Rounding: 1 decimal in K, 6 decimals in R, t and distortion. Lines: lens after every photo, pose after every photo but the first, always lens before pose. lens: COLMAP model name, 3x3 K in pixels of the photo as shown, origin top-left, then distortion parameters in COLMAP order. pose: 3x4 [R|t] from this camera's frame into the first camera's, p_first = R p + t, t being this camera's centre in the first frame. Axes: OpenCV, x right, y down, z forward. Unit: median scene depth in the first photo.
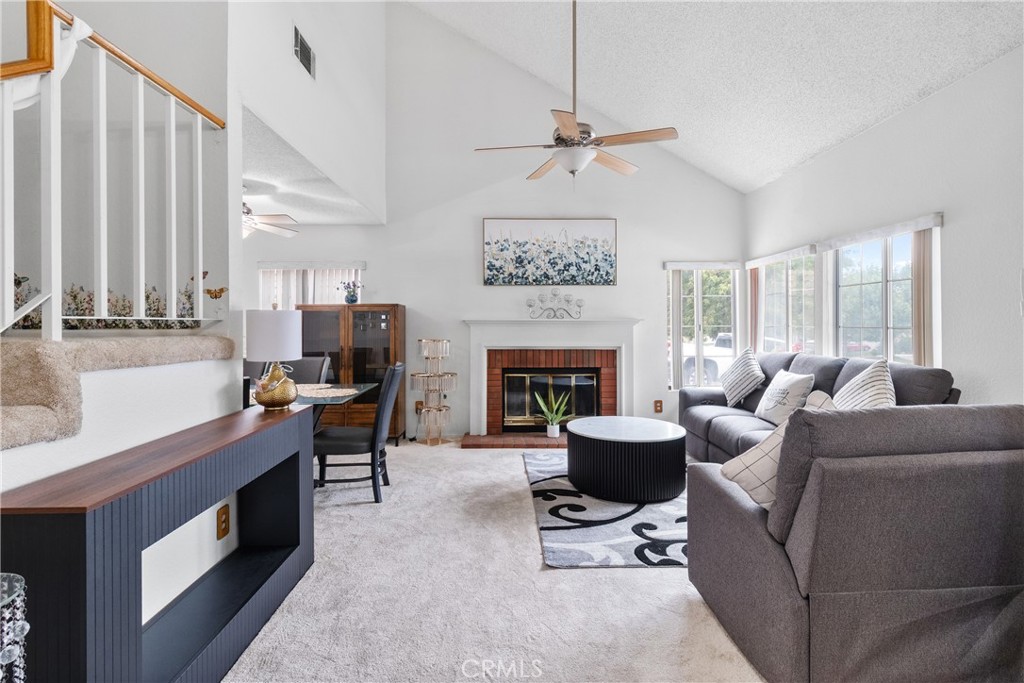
lens RADIAL K [[478.9, 0, 503.6], [0, 478.9, 324.4], [0, 0, 1]] dist [0.002118, 0.000850]
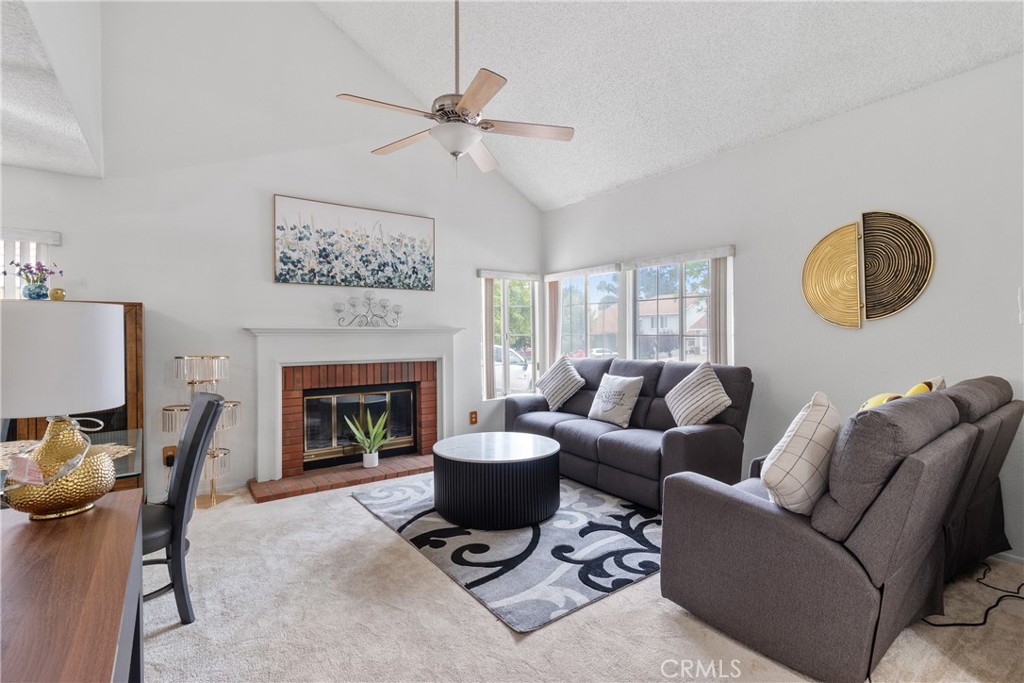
lens RADIAL K [[478.9, 0, 513.0], [0, 478.9, 337.1], [0, 0, 1]] dist [0.002118, 0.000850]
pose [[0.816746, -0.006808, 0.576958, -0.186216], [0.003015, 0.999967, 0.007531, 0.000468], [-0.576990, -0.004411, 0.816739, 0.173483]]
